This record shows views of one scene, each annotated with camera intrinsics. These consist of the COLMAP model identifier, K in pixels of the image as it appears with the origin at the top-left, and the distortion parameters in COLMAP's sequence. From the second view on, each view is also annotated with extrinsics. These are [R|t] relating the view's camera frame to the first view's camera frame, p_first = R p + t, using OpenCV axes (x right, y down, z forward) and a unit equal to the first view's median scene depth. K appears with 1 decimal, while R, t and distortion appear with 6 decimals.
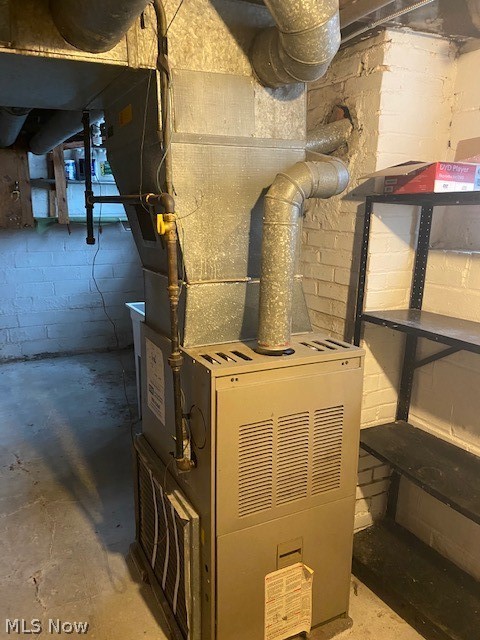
lens RADIAL K [[495.3, 0, 233.9], [0, 495.3, 326.4], [0, 0, 1]] dist [0.047370, -0.059182]
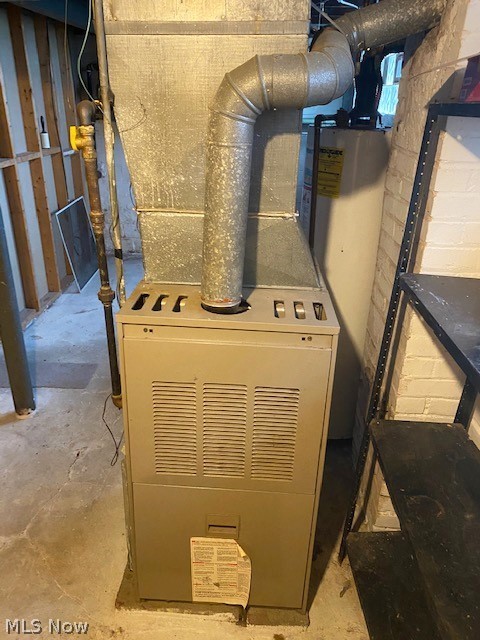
lens RADIAL K [[495.3, 0, 241.3], [0, 495.3, 324.1], [0, 0, 1]] dist [0.047370, -0.059182]
pose [[0.865863, 0.220825, -0.448908, 0.486251], [-0.131391, 0.966187, 0.221853, -0.107534], [0.482720, -0.133112, 0.865600, 0.298413]]
